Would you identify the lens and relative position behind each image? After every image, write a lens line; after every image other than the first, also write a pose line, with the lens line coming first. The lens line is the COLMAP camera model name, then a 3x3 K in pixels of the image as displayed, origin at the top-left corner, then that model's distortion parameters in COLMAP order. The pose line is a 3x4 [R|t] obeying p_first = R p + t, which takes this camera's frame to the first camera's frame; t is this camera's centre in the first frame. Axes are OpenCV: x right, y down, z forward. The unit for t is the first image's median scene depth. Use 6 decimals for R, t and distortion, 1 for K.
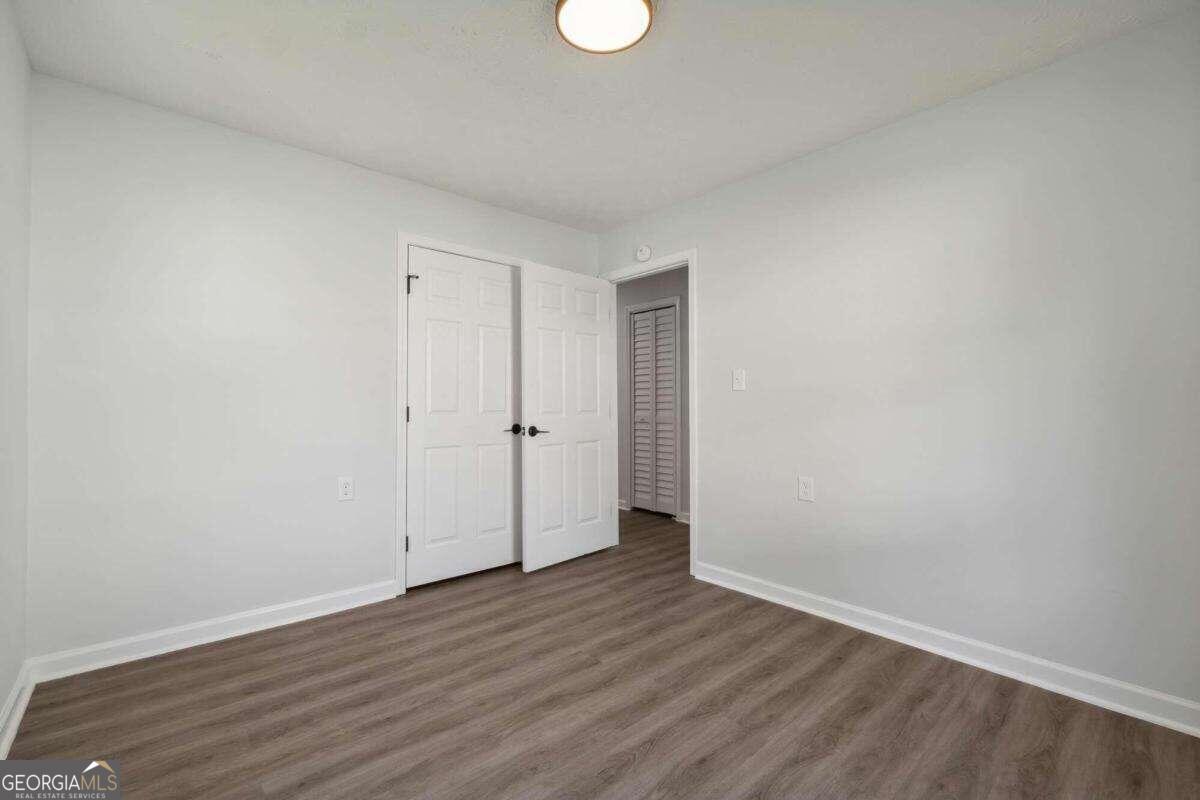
lens RADIAL K [[513.4, 0, 603.8], [0, 513.4, 392.4], [0, 0, 1]] dist [-0.002257, -0.000298]
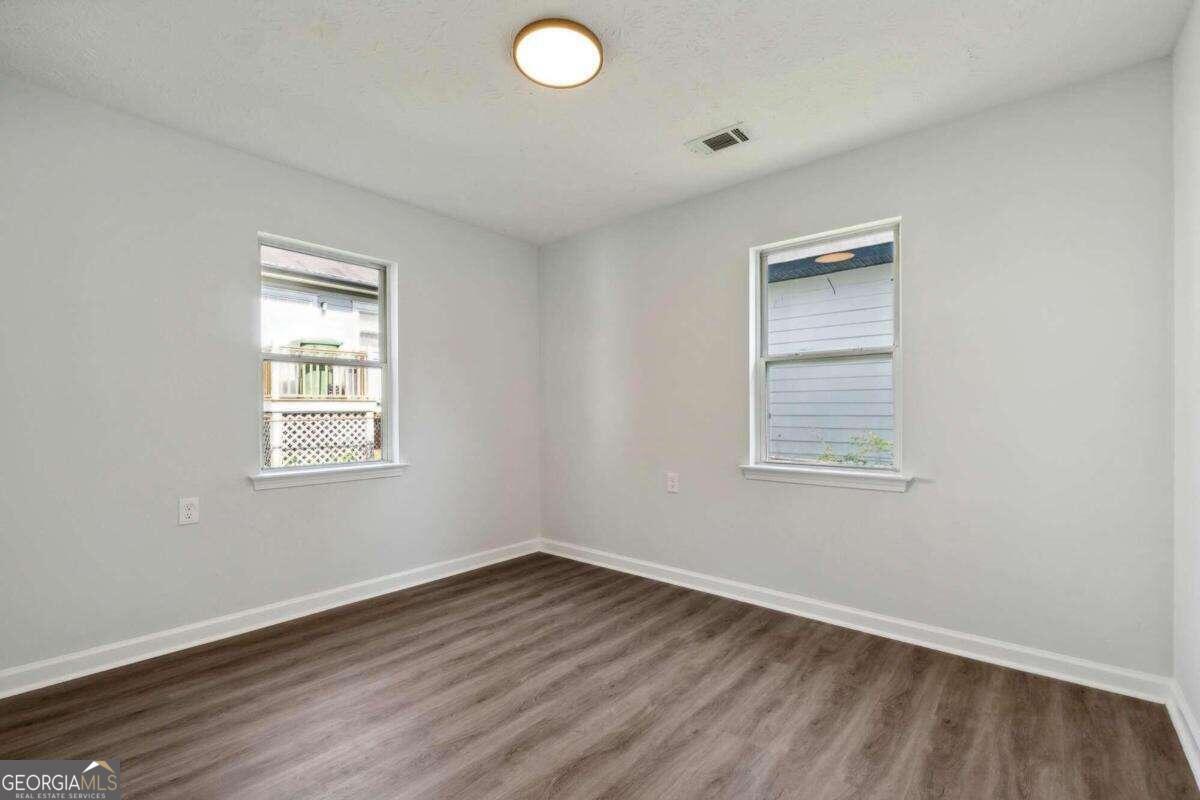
lens RADIAL K [[517.1, 0, 609.0], [0, 517.1, 412.0], [0, 0, 1]] dist [-0.002482, -0.000483]
pose [[-0.986646, 0.001222, -0.162874, 0.075517], [0.003755, 0.999877, -0.015245, 0.036055], [0.162835, -0.015653, -0.986529, 1.962545]]
